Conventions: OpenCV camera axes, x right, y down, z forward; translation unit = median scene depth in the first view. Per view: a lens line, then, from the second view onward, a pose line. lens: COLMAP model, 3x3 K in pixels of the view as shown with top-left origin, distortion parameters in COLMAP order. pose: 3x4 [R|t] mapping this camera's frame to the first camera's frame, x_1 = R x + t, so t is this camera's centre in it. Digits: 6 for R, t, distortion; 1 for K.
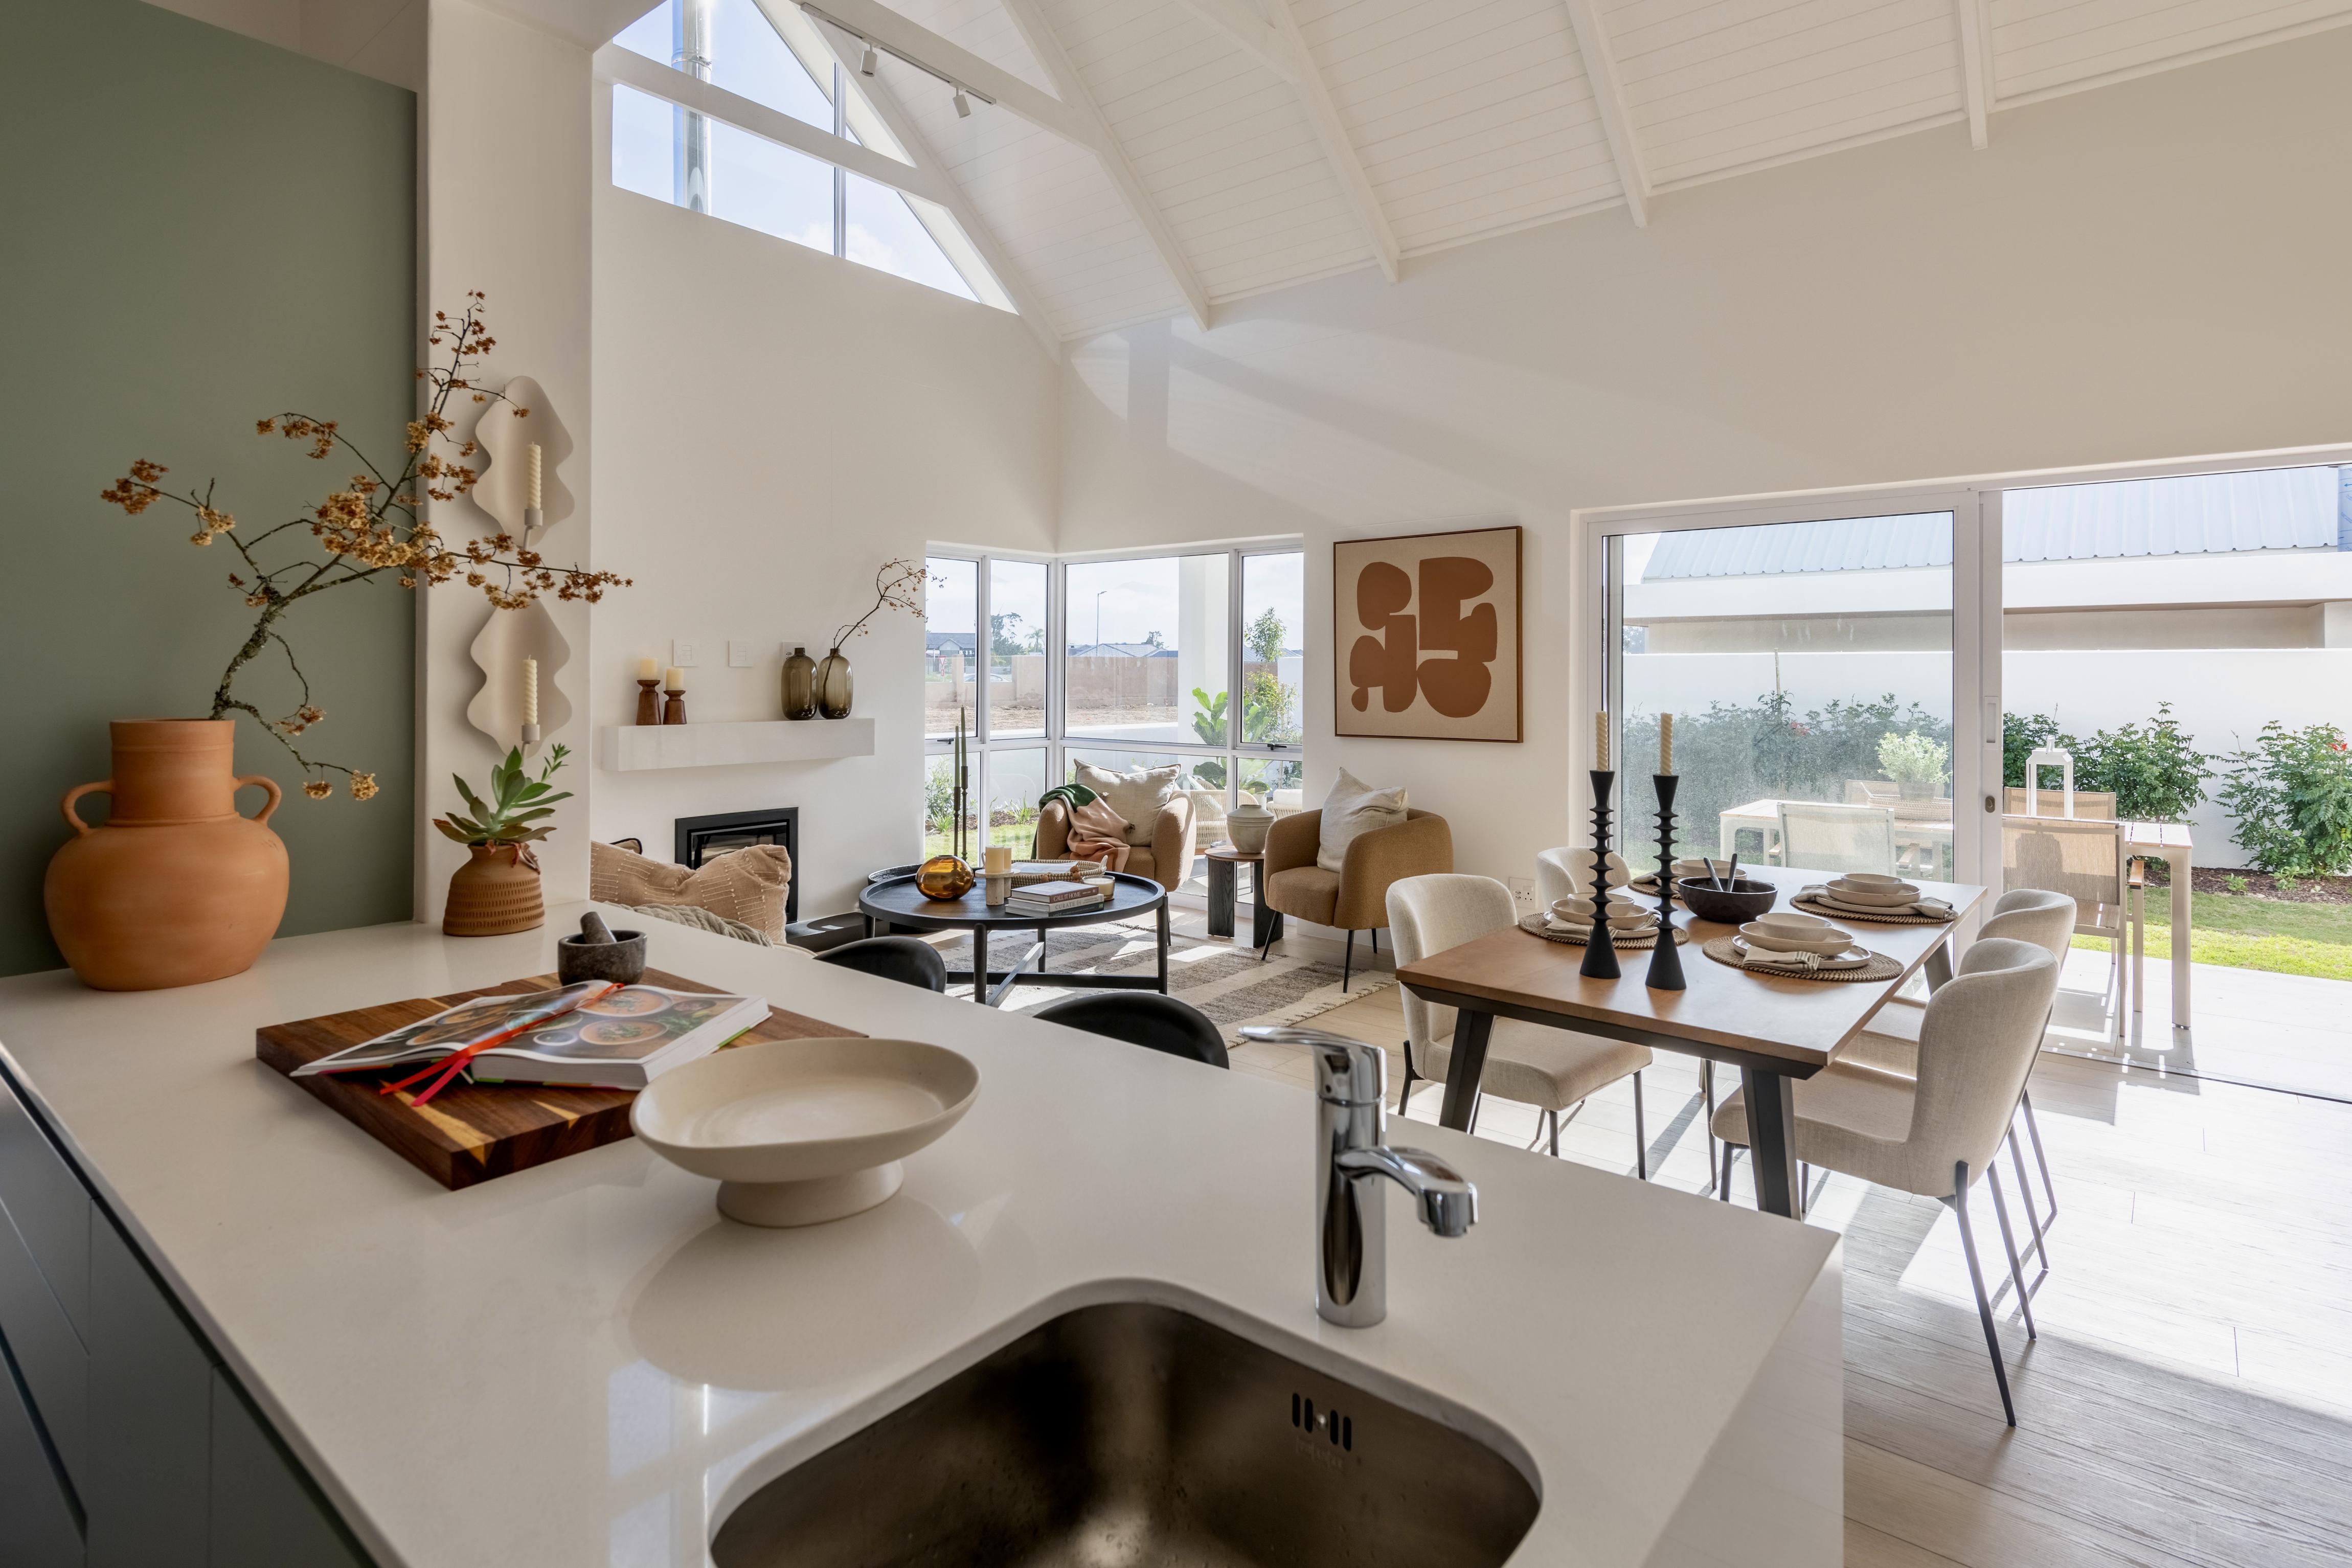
lens RADIAL K [[1184.3, 0, 1166.7], [0, 1184.3, 681.2], [0, 0, 1]] dist [0.015698, -0.002195]
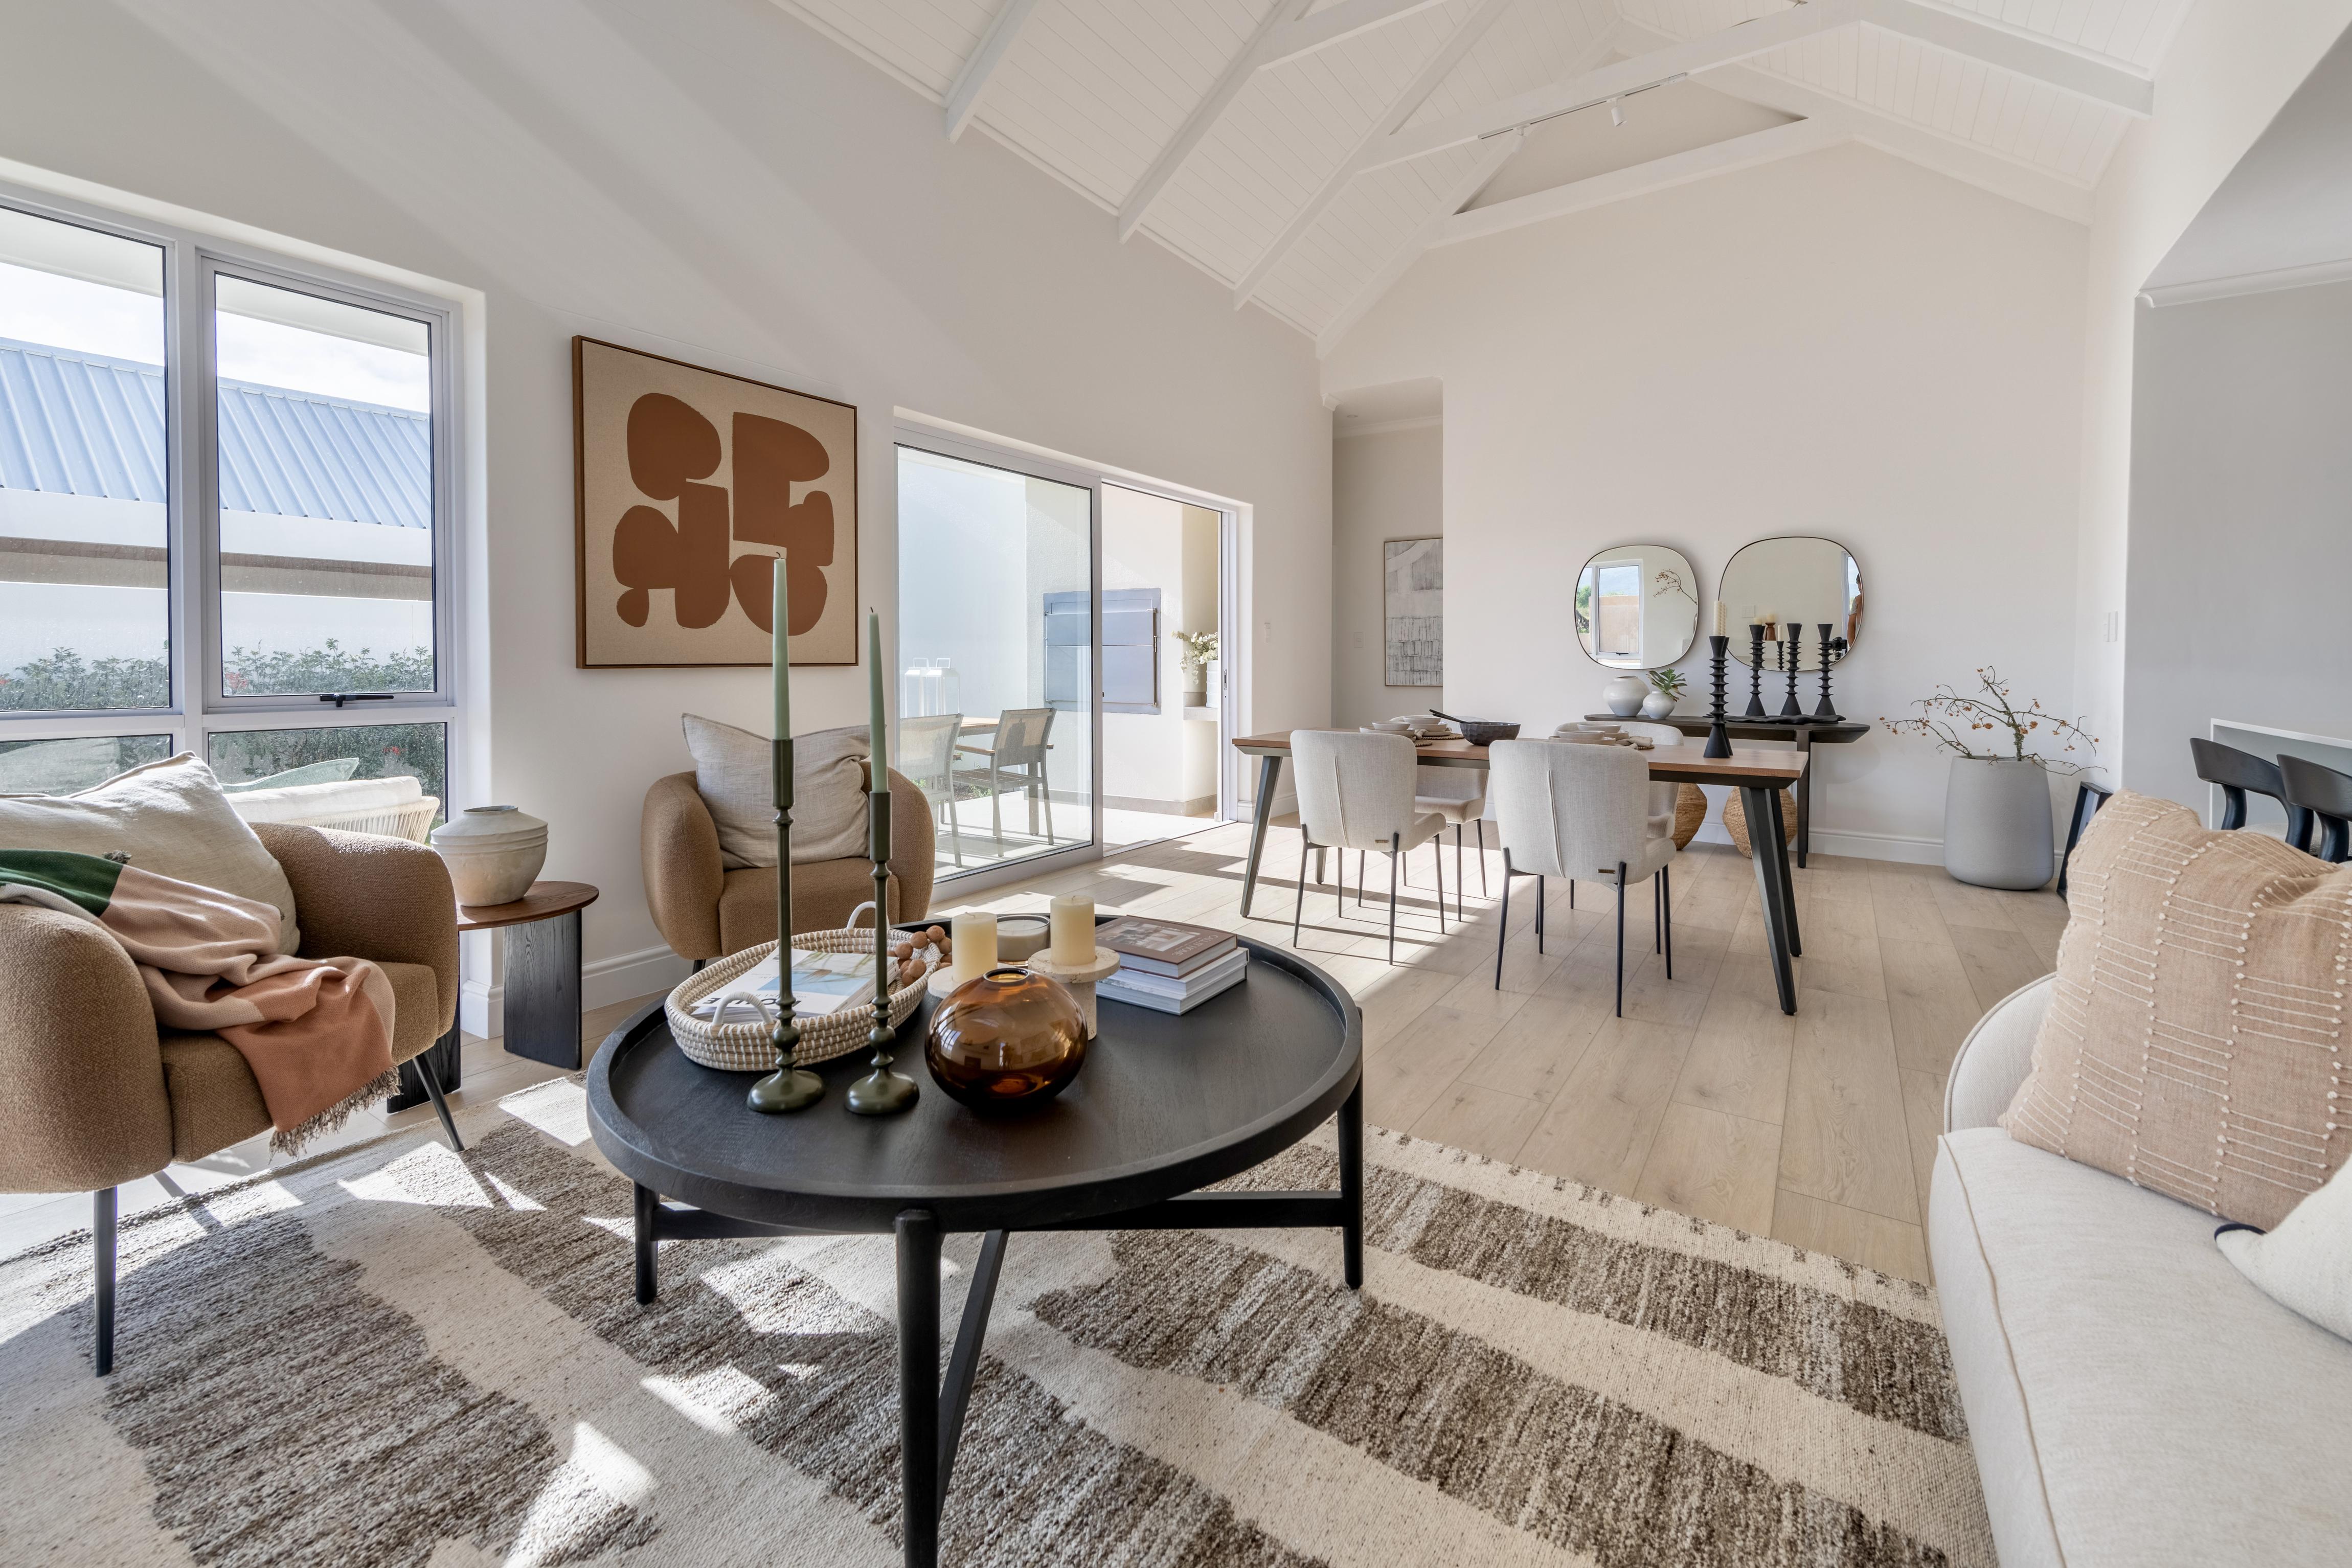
lens RADIAL K [[969.3, 0, 1170.4], [0, 969.3, 703.7], [0, 0, 1]] dist [0.004504, -0.000547]
pose [[-0.095369, -0.052787, 0.994041, -0.372904], [-0.003586, 0.998605, 0.052685, 0.037821], [-0.995436, 0.001460, -0.095425, 0.759771]]
